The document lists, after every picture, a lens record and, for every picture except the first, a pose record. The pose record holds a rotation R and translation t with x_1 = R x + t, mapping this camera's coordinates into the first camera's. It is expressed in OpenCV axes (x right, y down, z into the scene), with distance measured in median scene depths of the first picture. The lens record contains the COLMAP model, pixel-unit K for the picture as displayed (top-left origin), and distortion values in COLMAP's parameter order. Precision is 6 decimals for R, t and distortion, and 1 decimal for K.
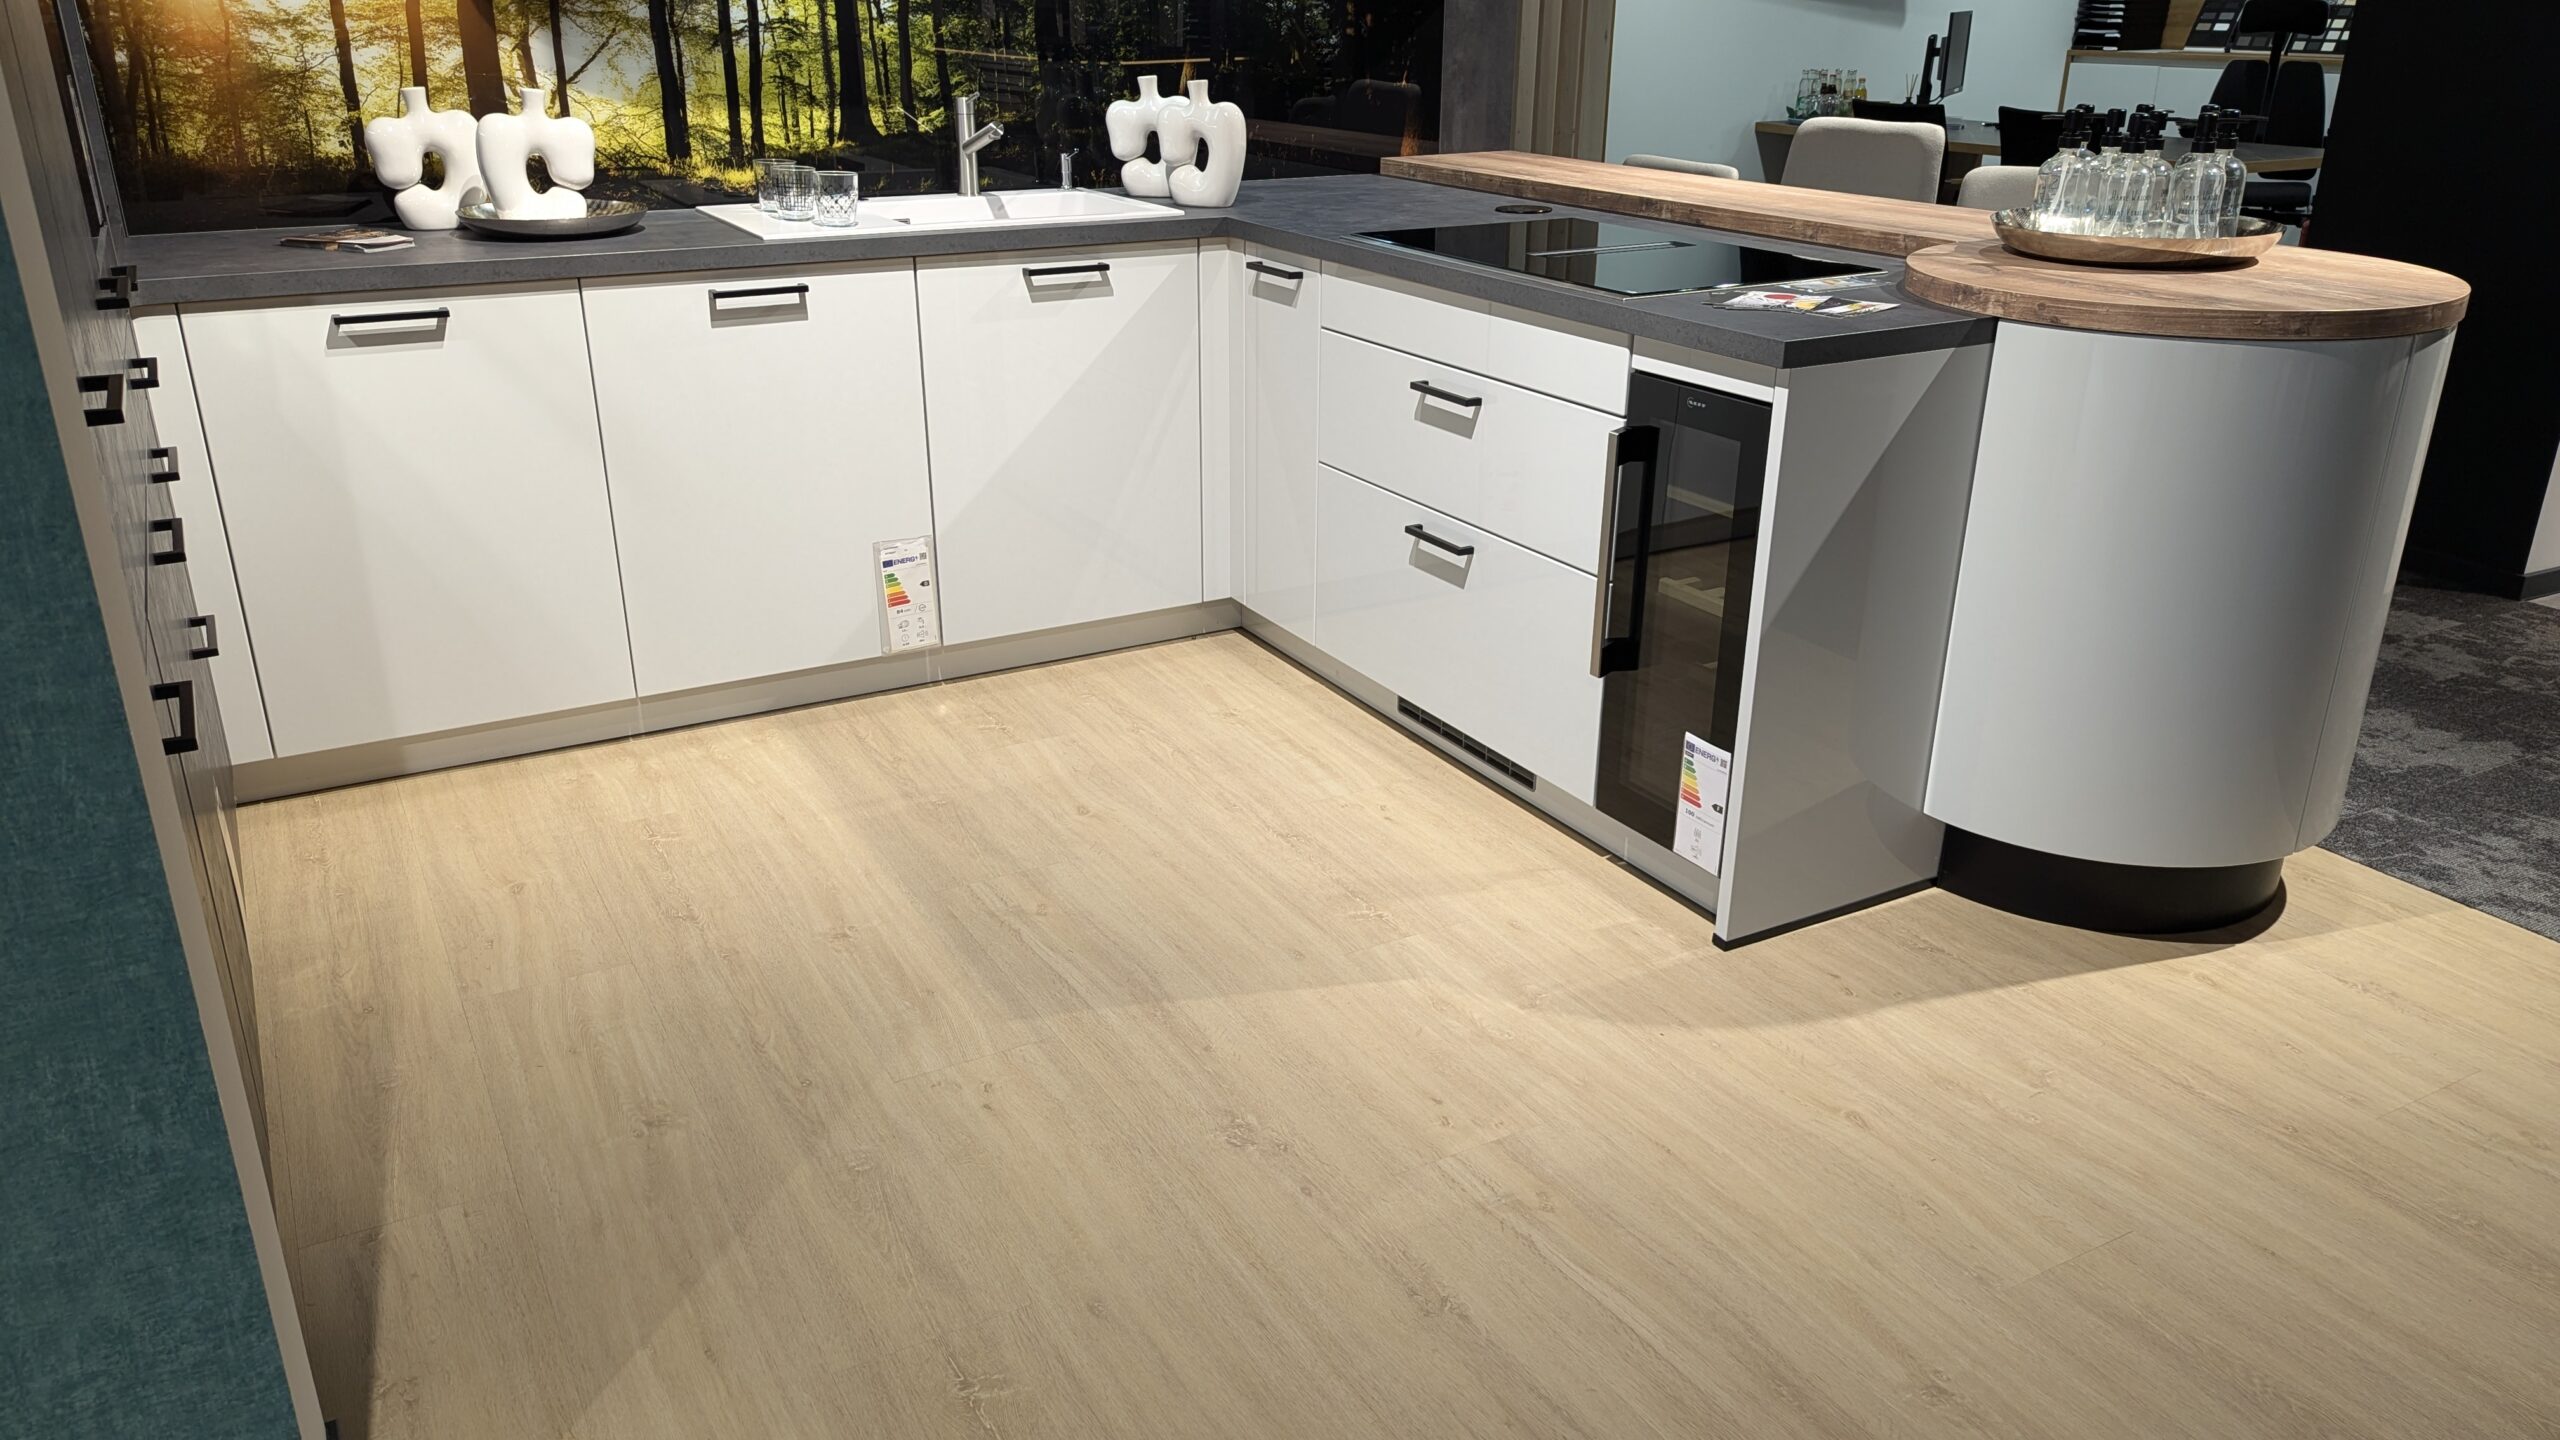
lens RADIAL K [[1835.2, 0, 1269.6], [0, 1835.2, 713.1], [0, 0, 1]] dist [0.096031, -0.118682]
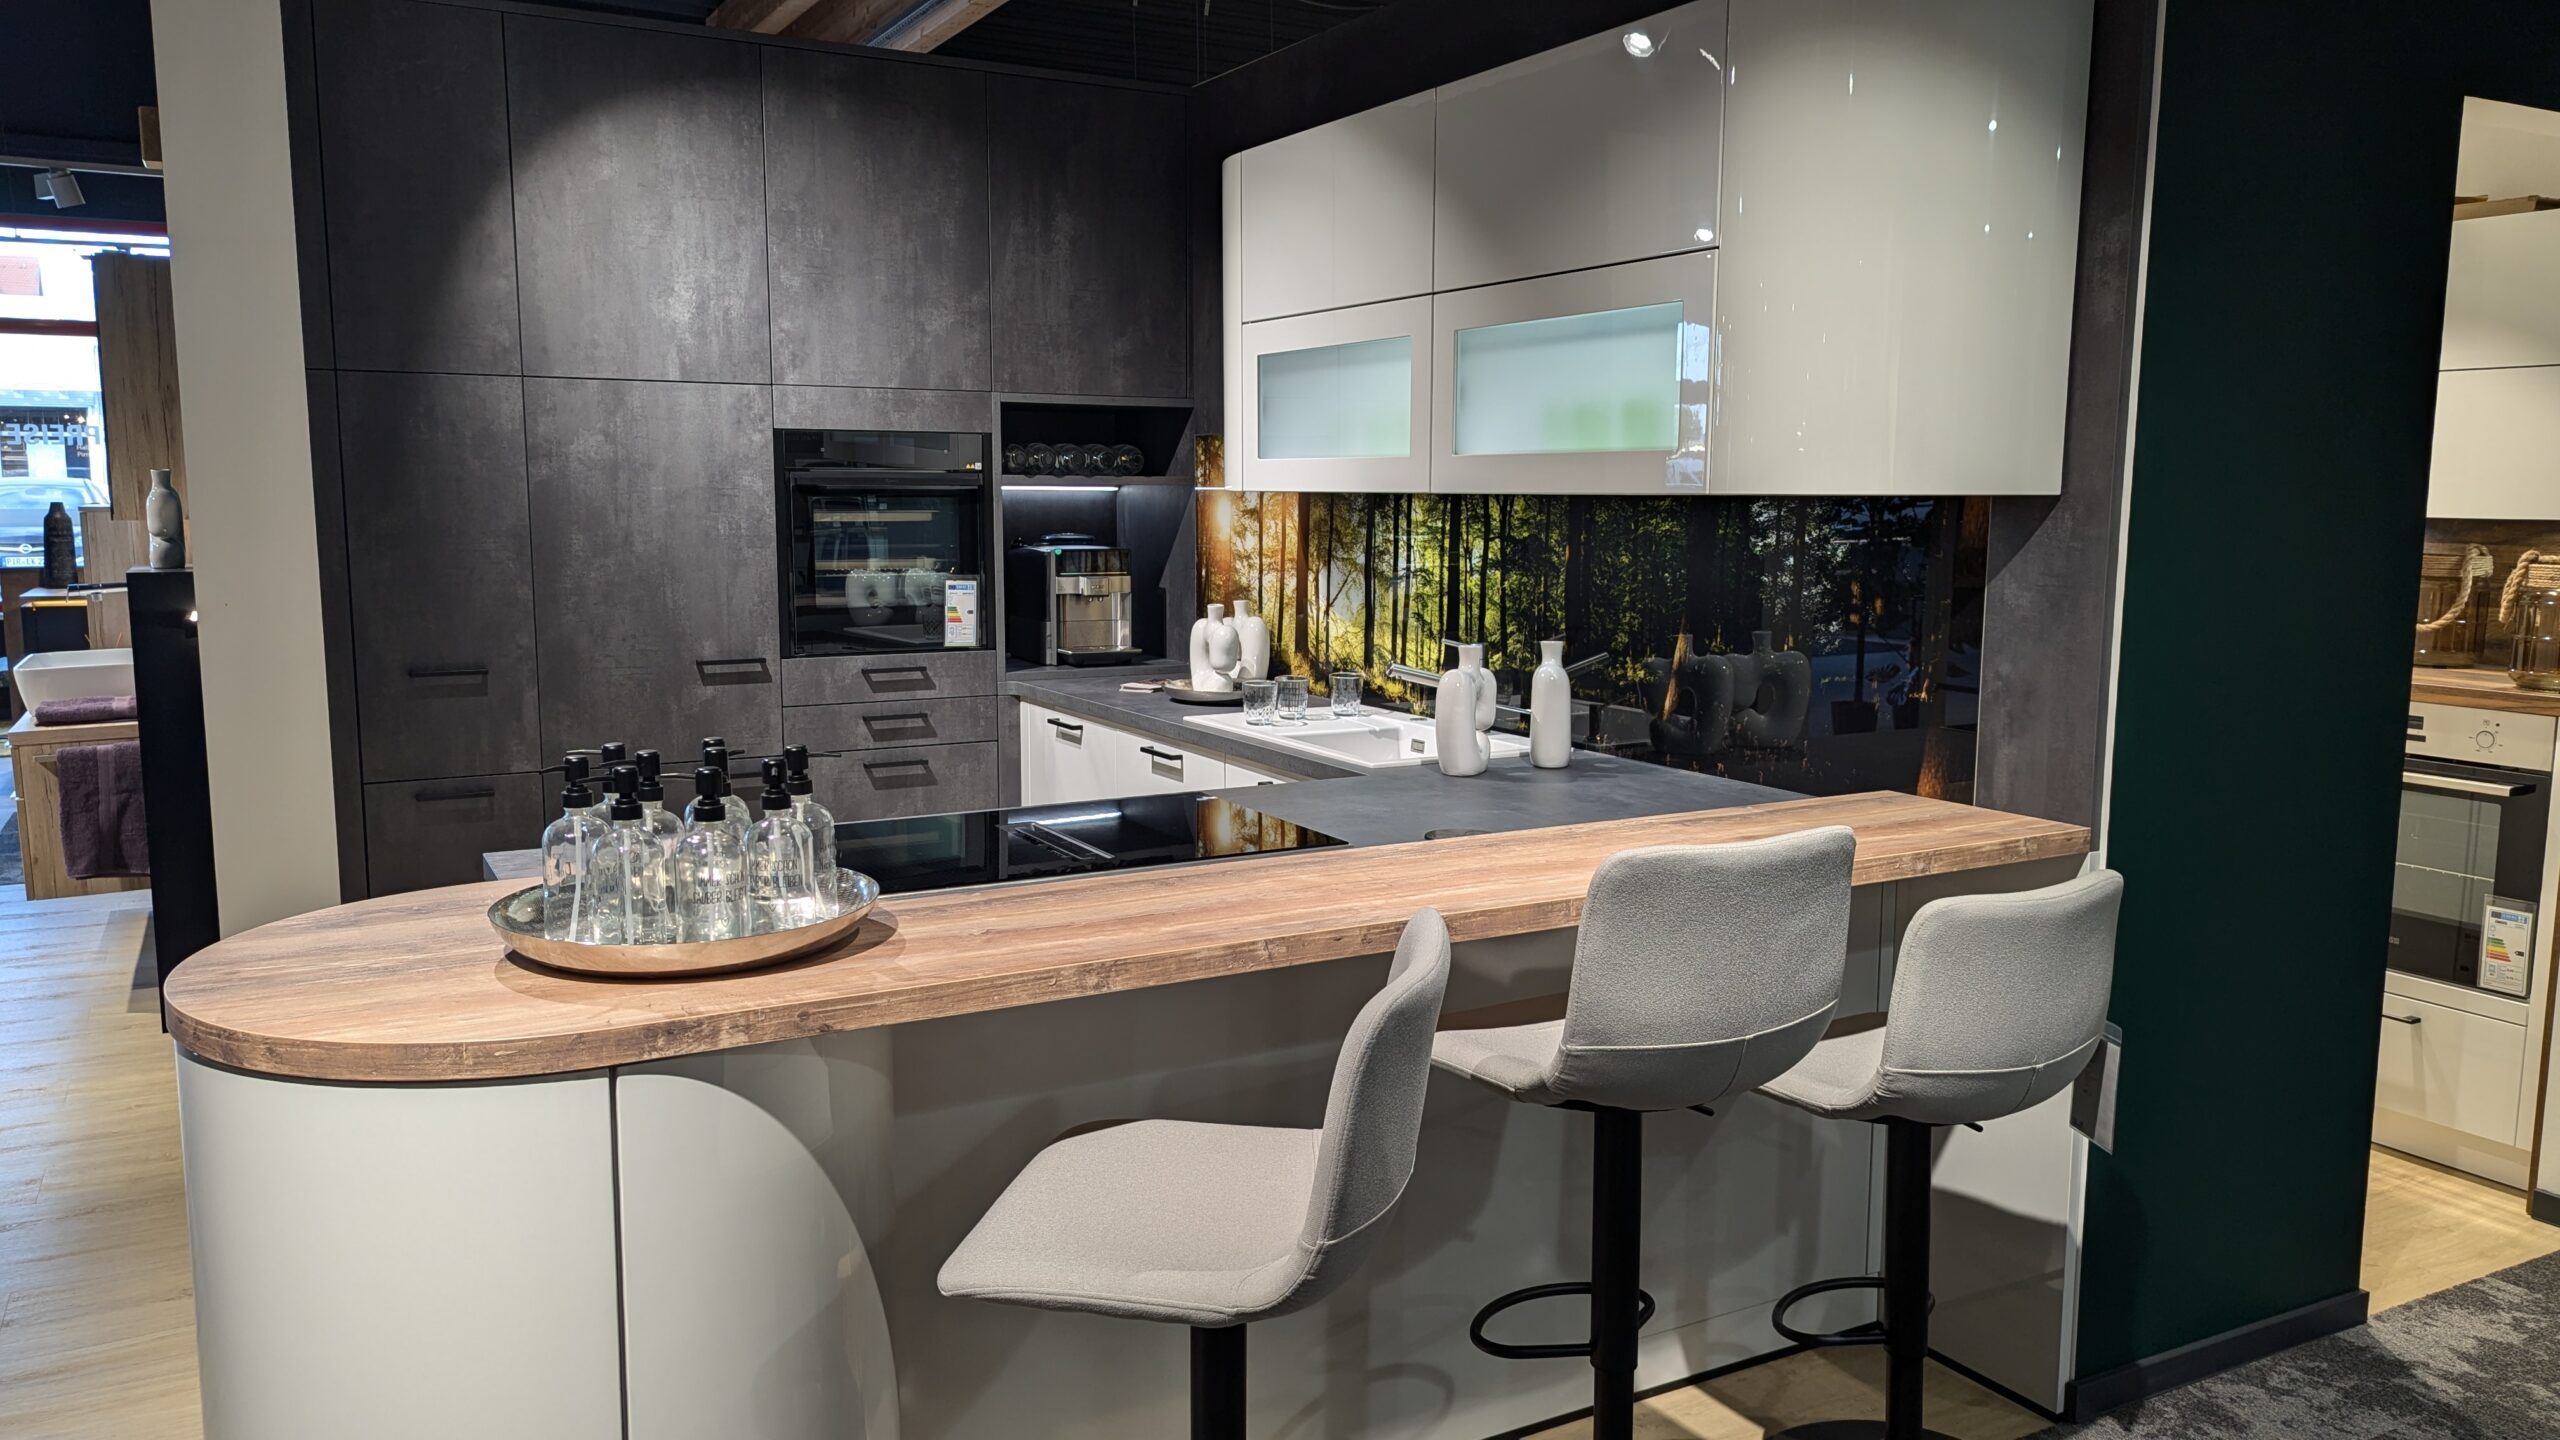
lens RADIAL K [[1823.8, 0, 1259.8], [0, 1823.8, 726.7], [0, 0, 1]] dist [0.093985, -0.103697]
pose [[-0.018425, 0.128536, -0.991534, 0.911214], [-0.371941, 0.919648, 0.126129, -0.390656], [0.928074, 0.371116, 0.030863, 0.910940]]
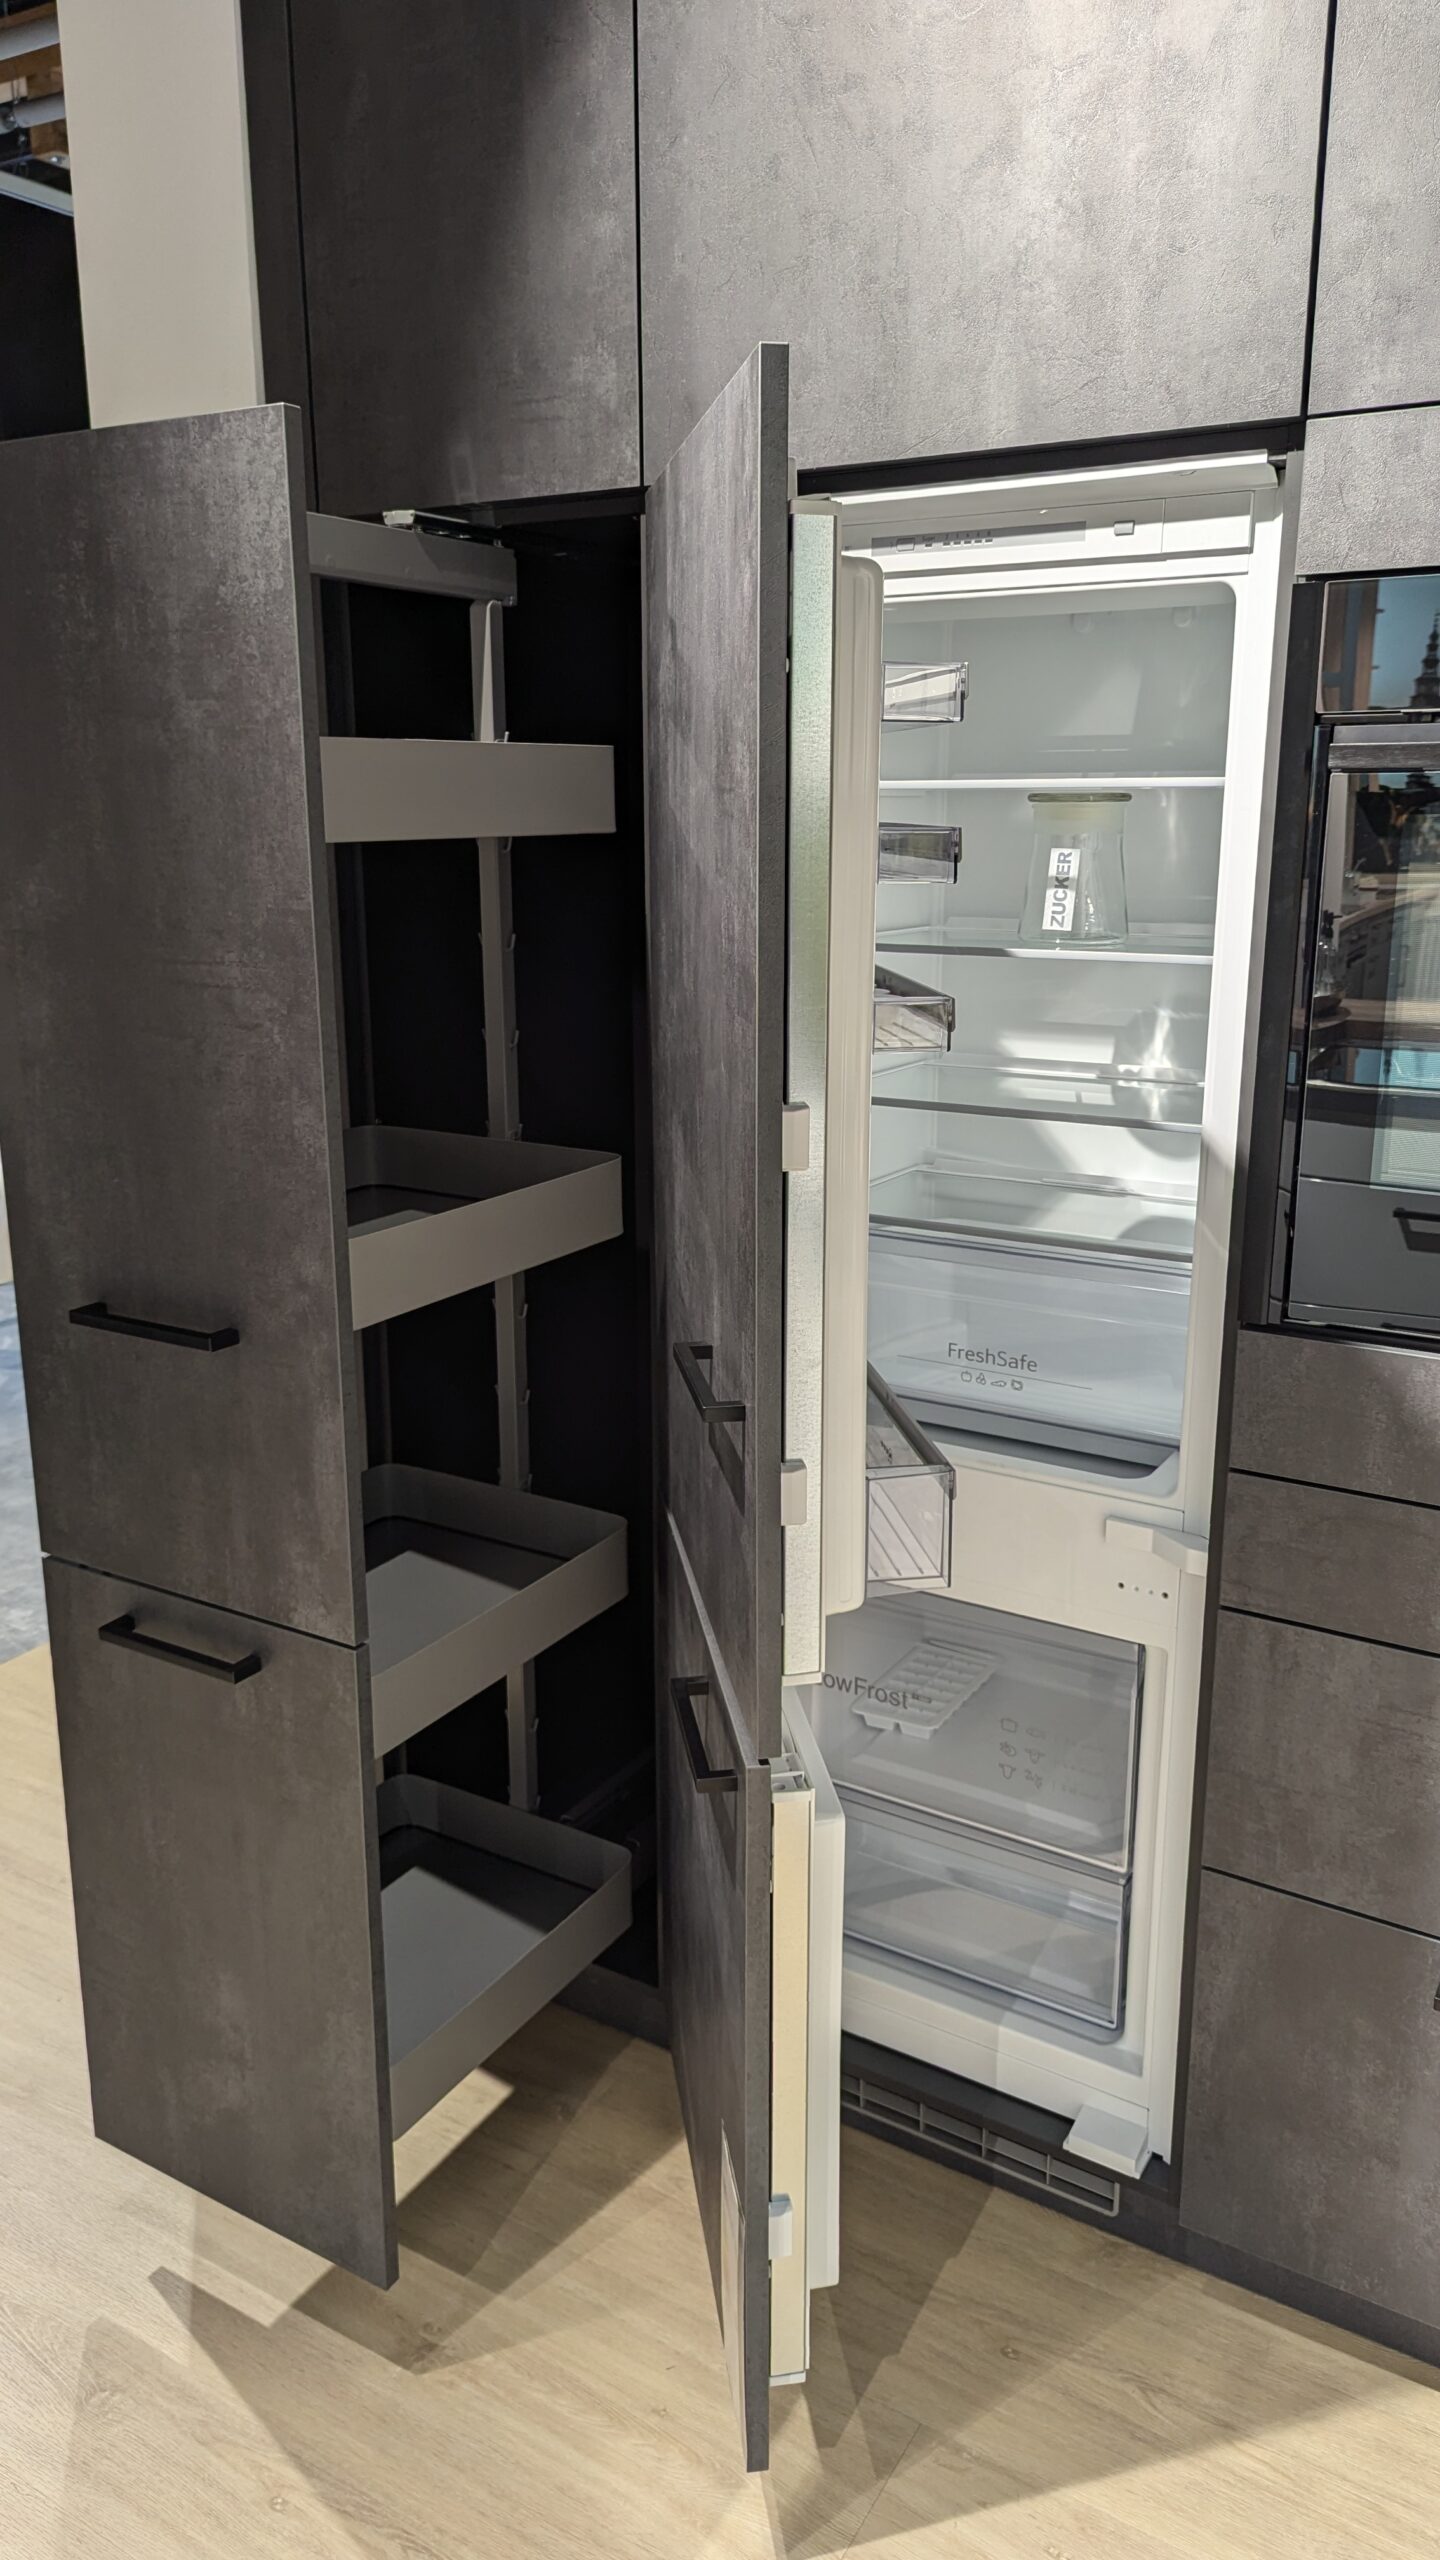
lens RADIAL K [[1841.4, 0, 725.4], [0, 1841.4, 1255.5], [0, 0, 1]] dist [0.057973, -0.060318]
pose [[-0.873336, 0.118673, -0.472442, -0.190706], [-0.179619, 0.823072, 0.538785, -0.341979], [0.452793, 0.555400, -0.697502, 0.793705]]
